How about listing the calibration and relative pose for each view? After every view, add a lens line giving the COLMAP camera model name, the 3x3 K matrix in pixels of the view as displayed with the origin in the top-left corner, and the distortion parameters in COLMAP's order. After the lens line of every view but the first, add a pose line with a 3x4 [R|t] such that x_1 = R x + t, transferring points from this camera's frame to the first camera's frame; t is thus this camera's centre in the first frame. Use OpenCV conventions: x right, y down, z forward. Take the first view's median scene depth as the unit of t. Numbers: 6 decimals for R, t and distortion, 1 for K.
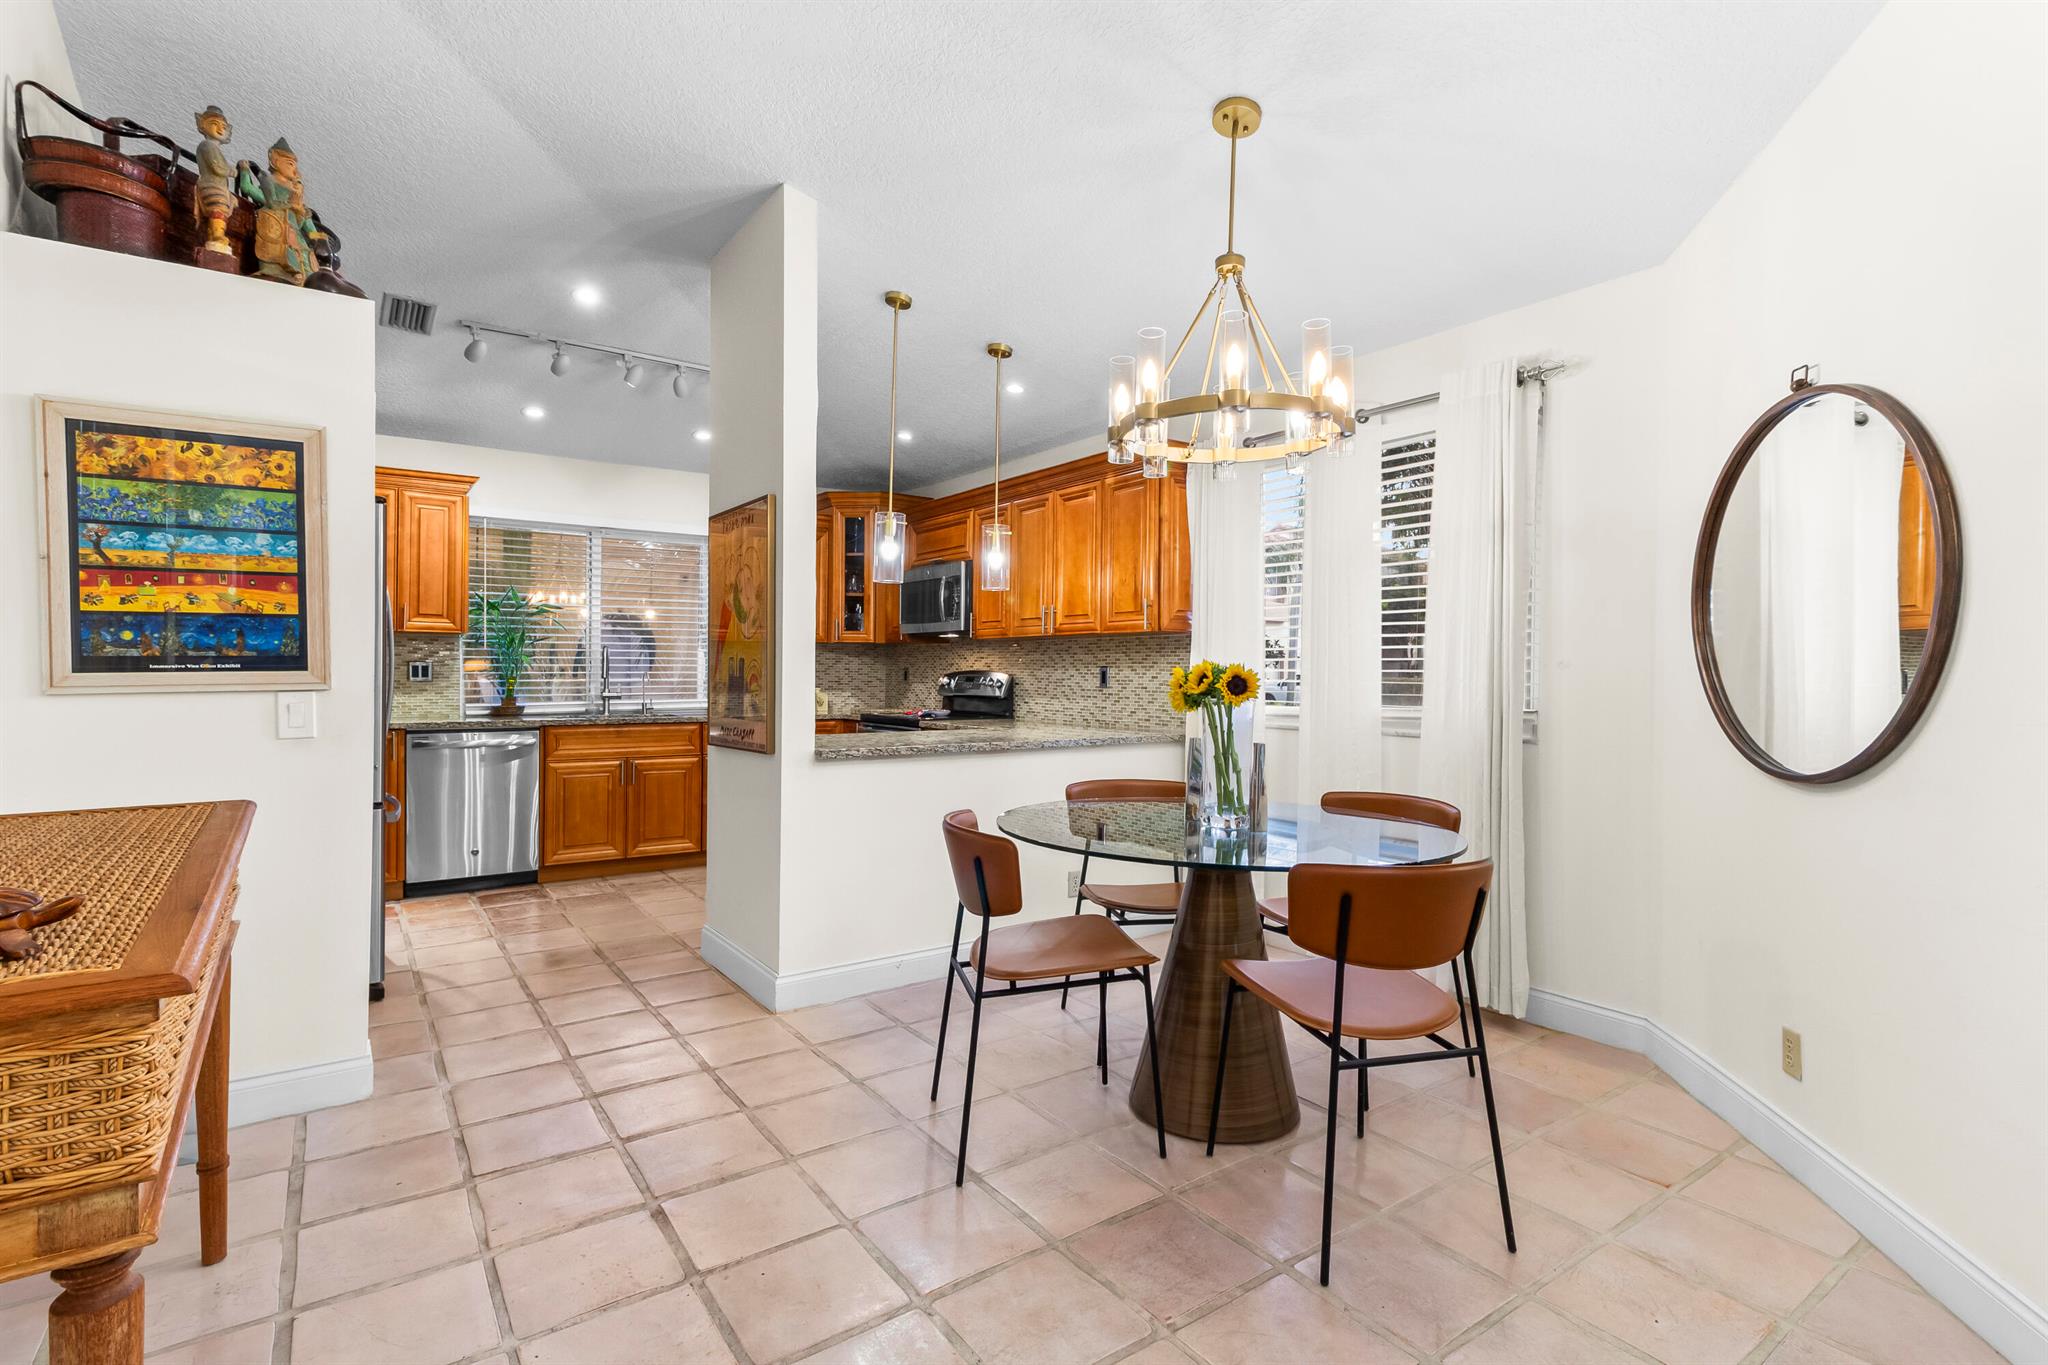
lens RADIAL K [[940.2, 0, 1024.0], [0, 940.2, 682.5], [0, 0, 1]] dist [0.000949, 0.000173]
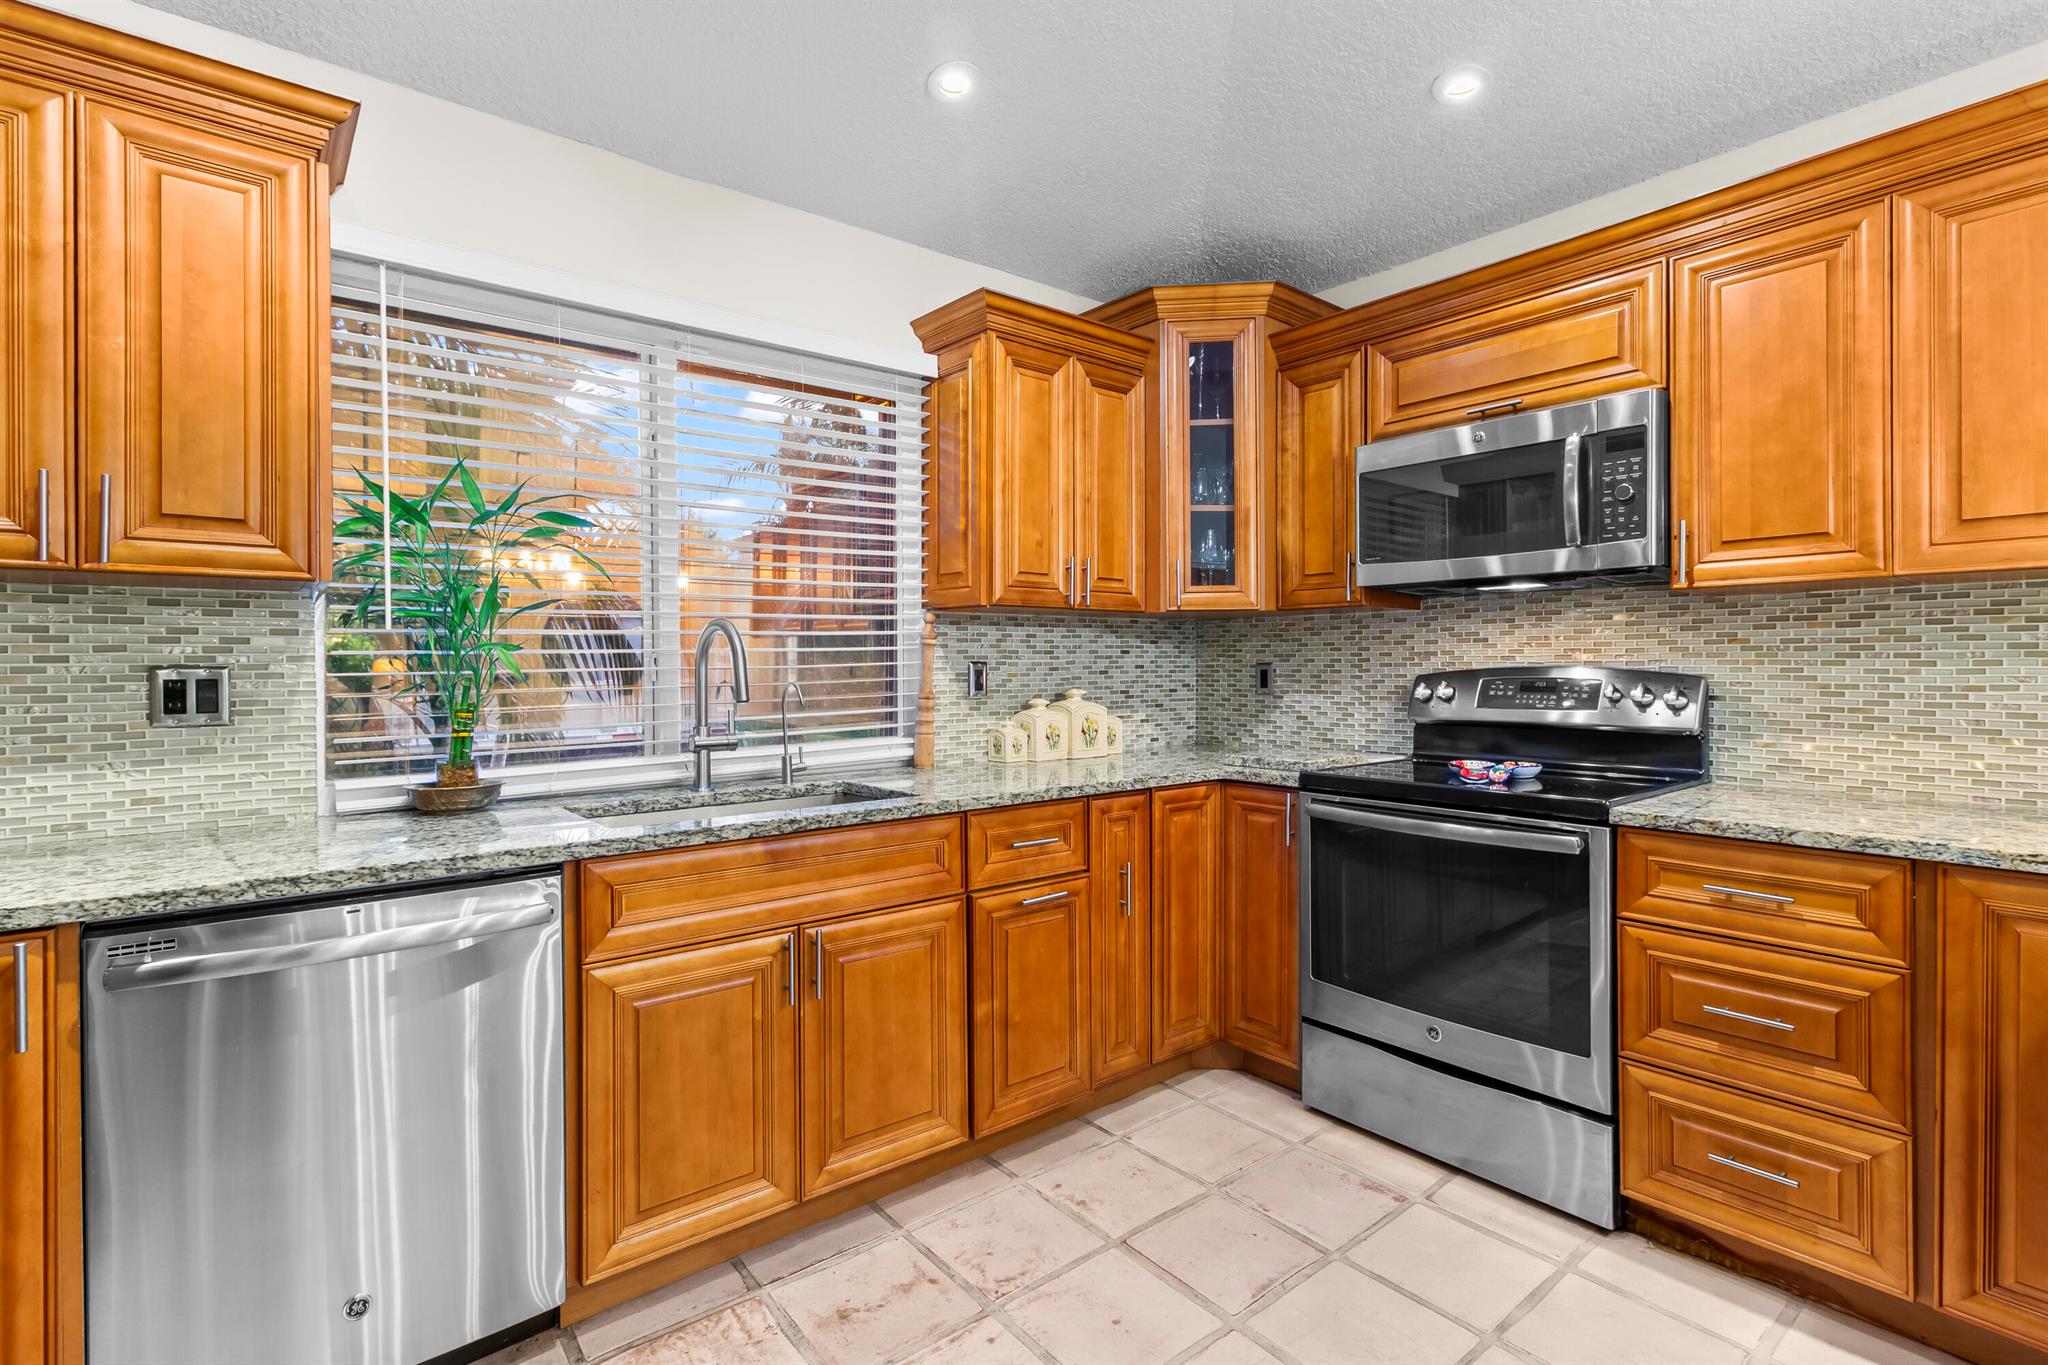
lens RADIAL K [[957.7, 0, 1028.0], [0, 957.7, 670.8], [0, 0, 1]] dist [0.001888, 0.000345]
pose [[0.998401, -0.015869, 0.054247, -0.354531], [0.016017, 0.999869, -0.002303, -0.015132], [-0.054204, 0.003168, 0.998525, 0.630305]]
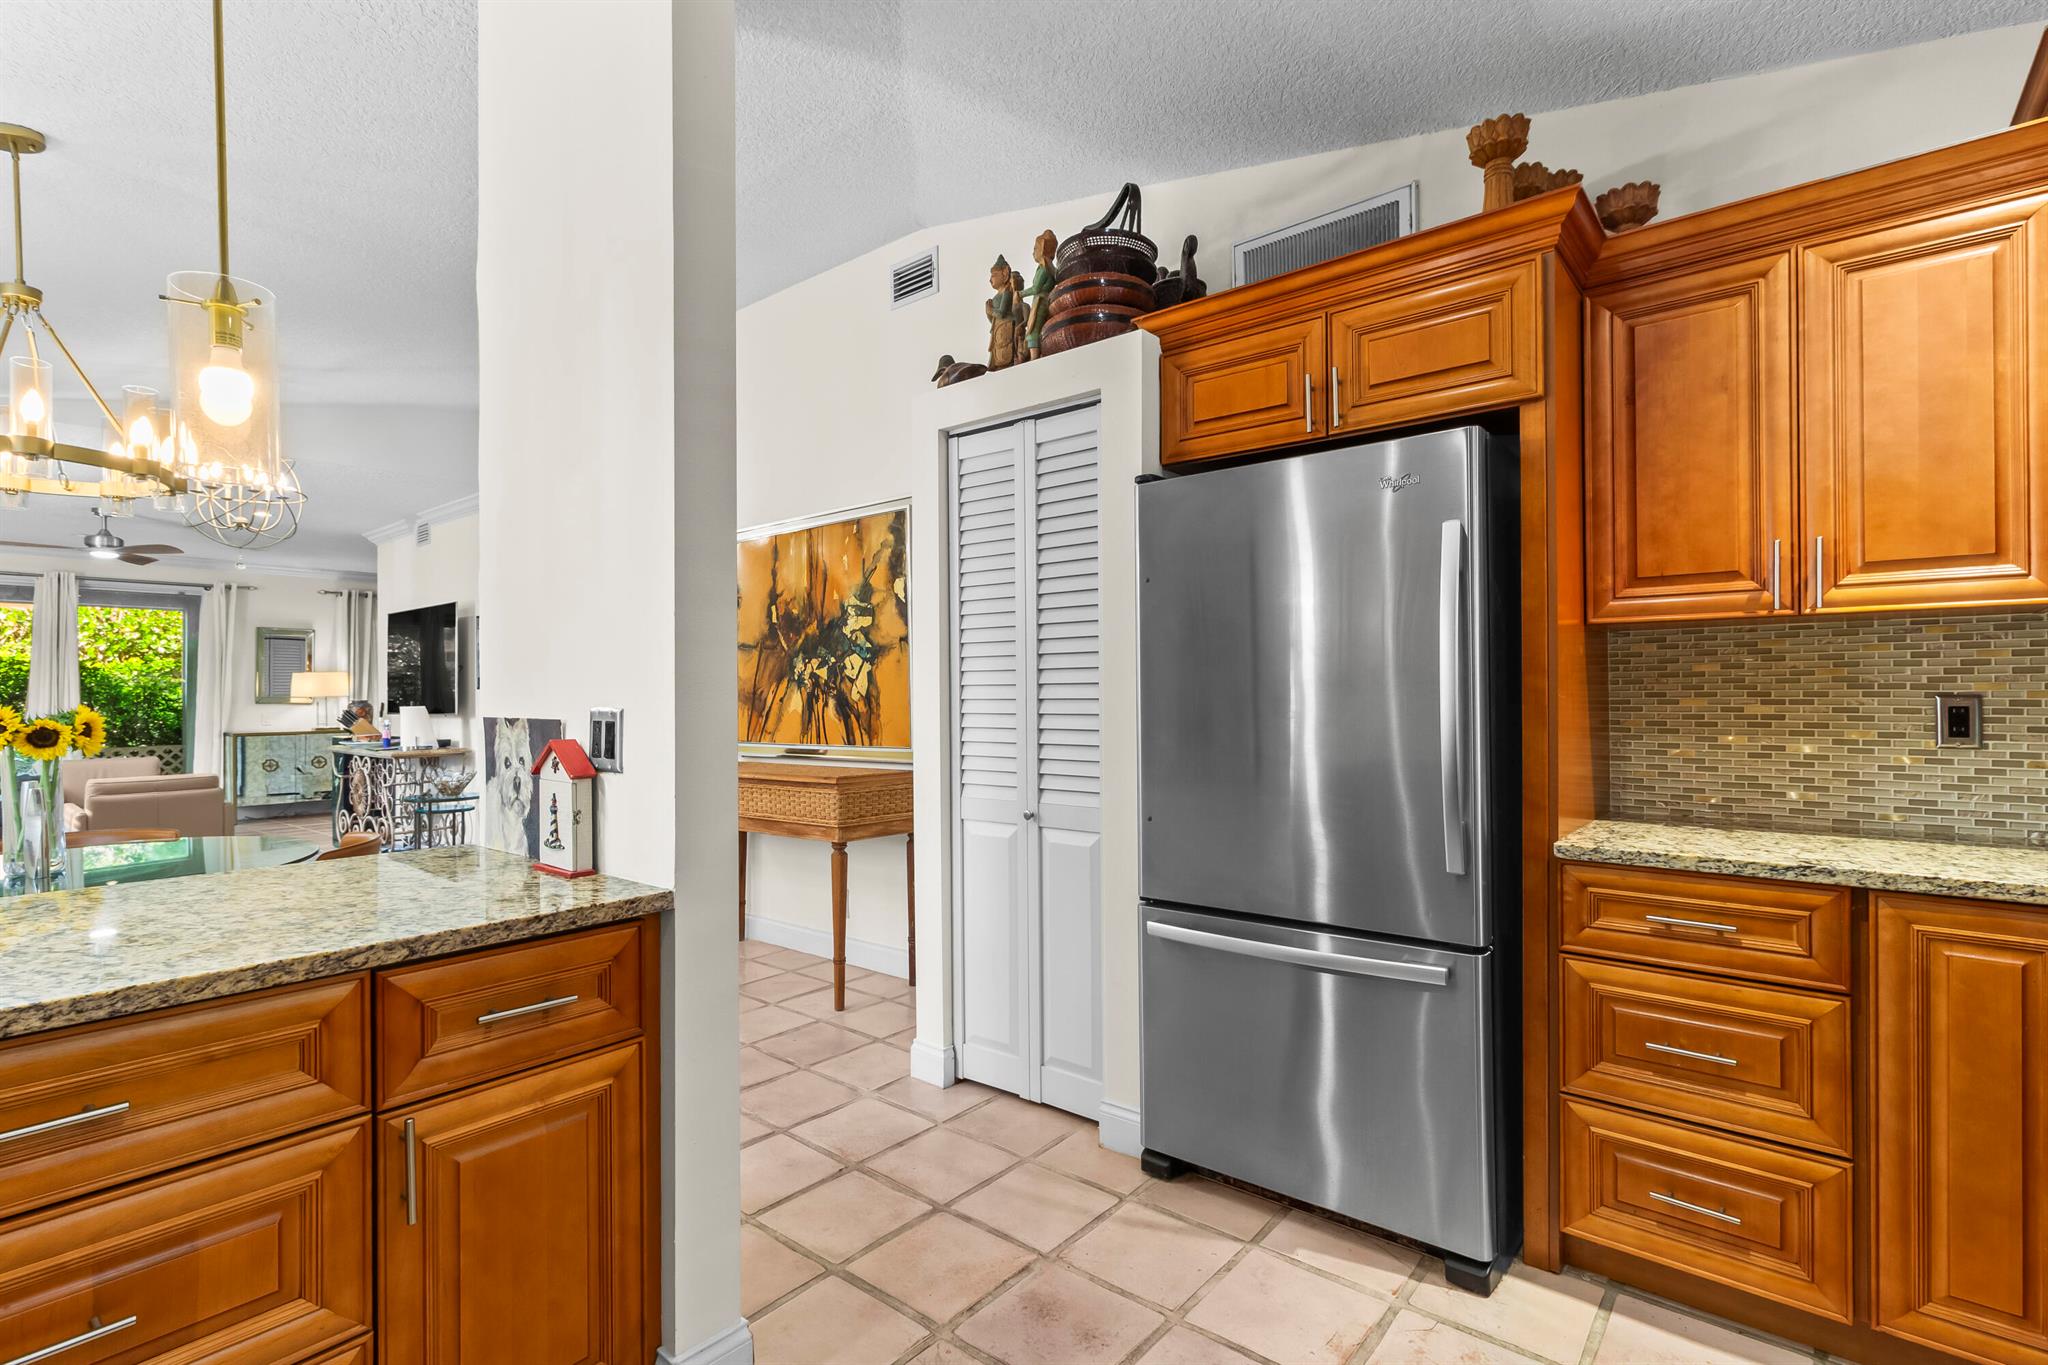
lens RADIAL K [[940.2, 0, 1024.0], [0, 940.2, 682.5], [0, 0, 1]] dist [0.000949, 0.000173]
pose [[-0.967654, -0.006896, -0.252186, -0.255493], [-0.004956, 0.999953, -0.008327, -0.018283], [0.252232, -0.006807, -0.967643, 1.045749]]
